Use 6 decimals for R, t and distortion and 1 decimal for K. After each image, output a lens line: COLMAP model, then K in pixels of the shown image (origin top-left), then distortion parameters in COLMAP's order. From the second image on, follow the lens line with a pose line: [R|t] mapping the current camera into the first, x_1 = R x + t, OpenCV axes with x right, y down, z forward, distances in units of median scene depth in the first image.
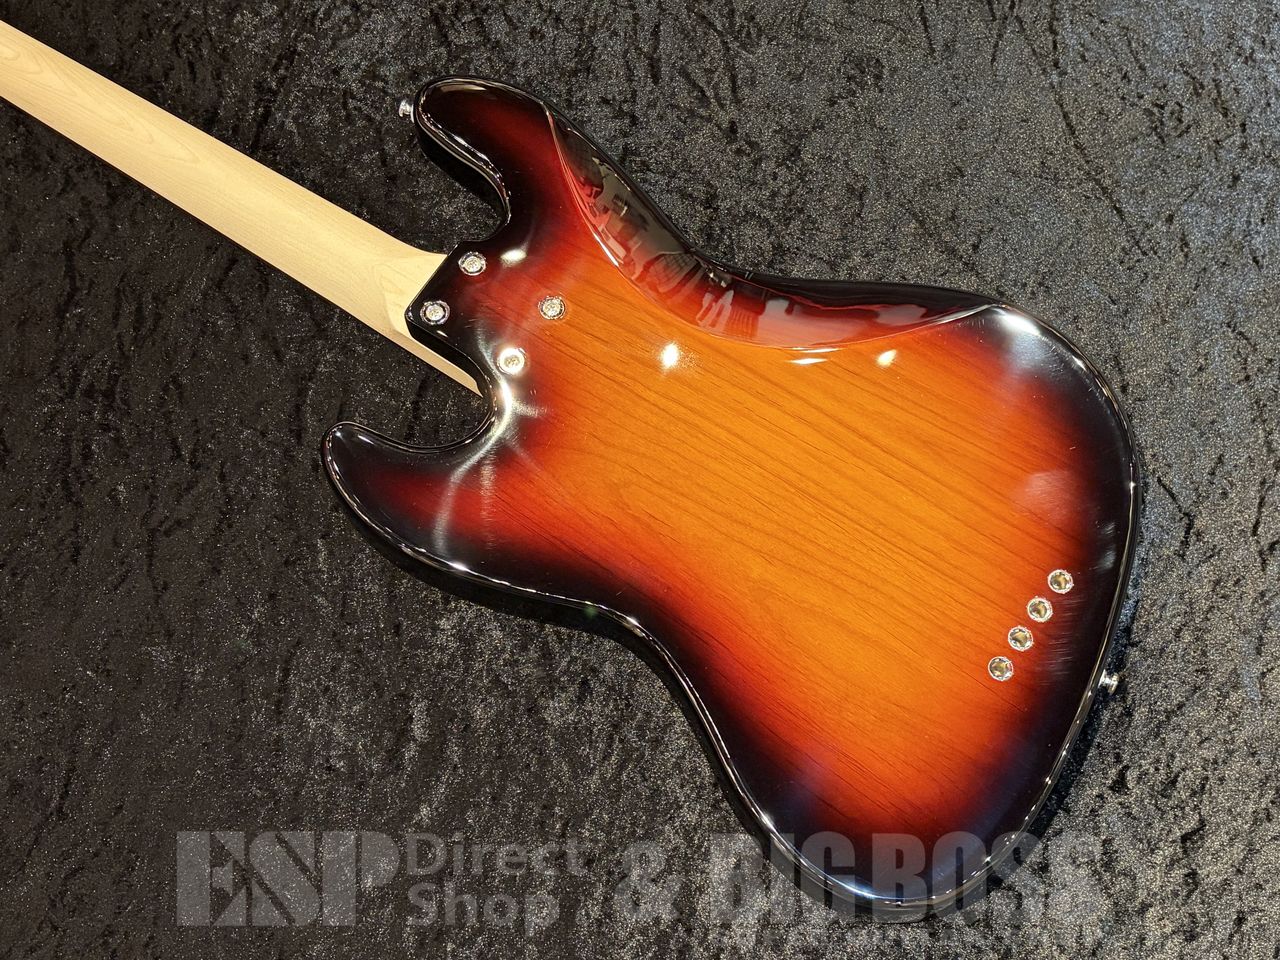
lens RADIAL K [[1612.7, 0, 650.4], [0, 1612.7, 521.7], [0, 0, 1]] dist [0.029245, 0.000000]
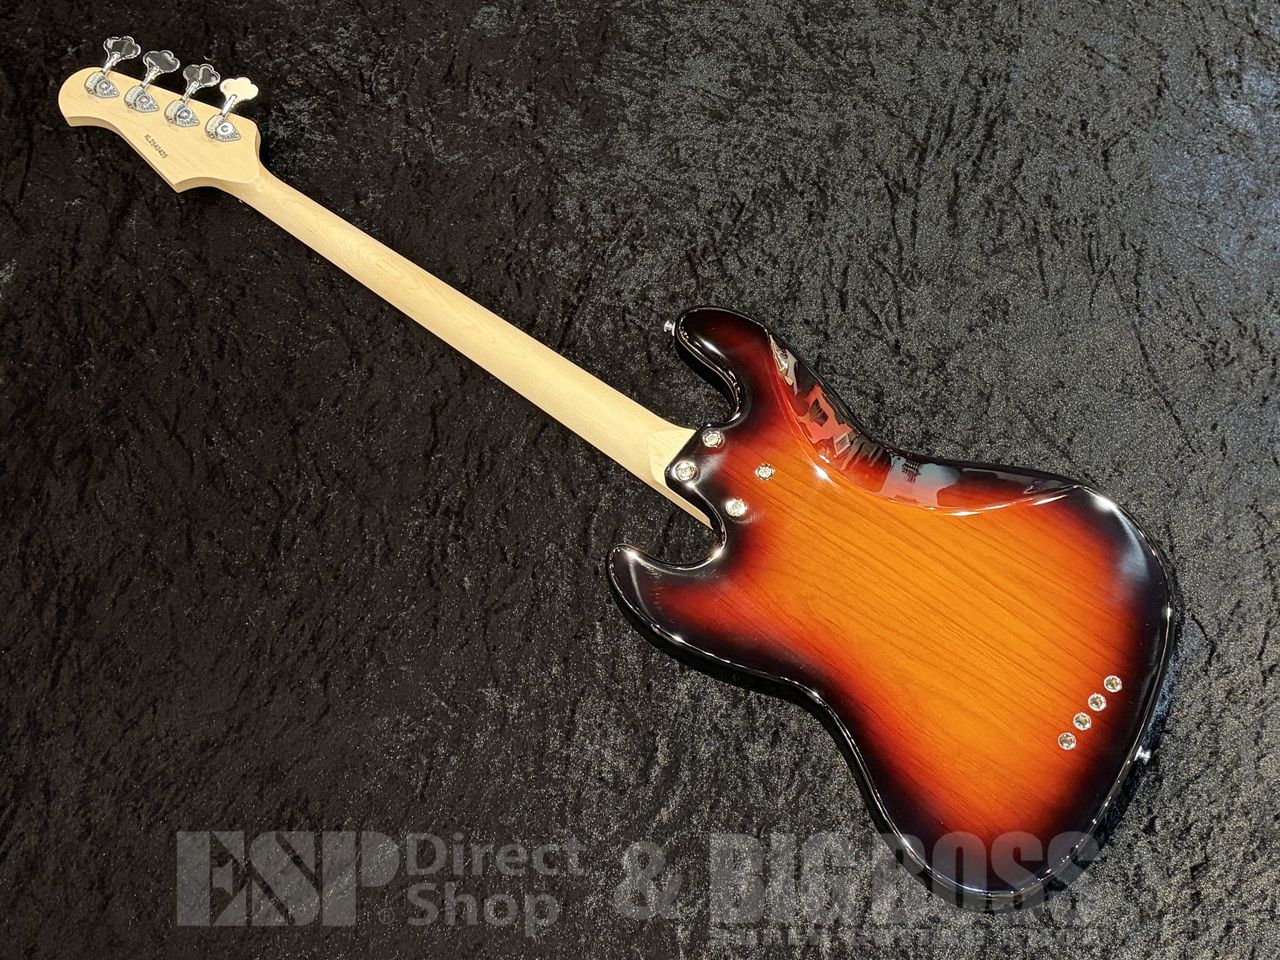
lens RADIAL K [[1612.7, 0, 634.7], [0, 1612.7, 507.2], [0, 0, 1]] dist [0.029245, 0.000000]
pose [[0.993980, 0.053245, -0.095754, -0.036777], [-0.058914, 0.996612, -0.057388, -0.010846], [0.092374, 0.062684, 0.993749, -0.435602]]
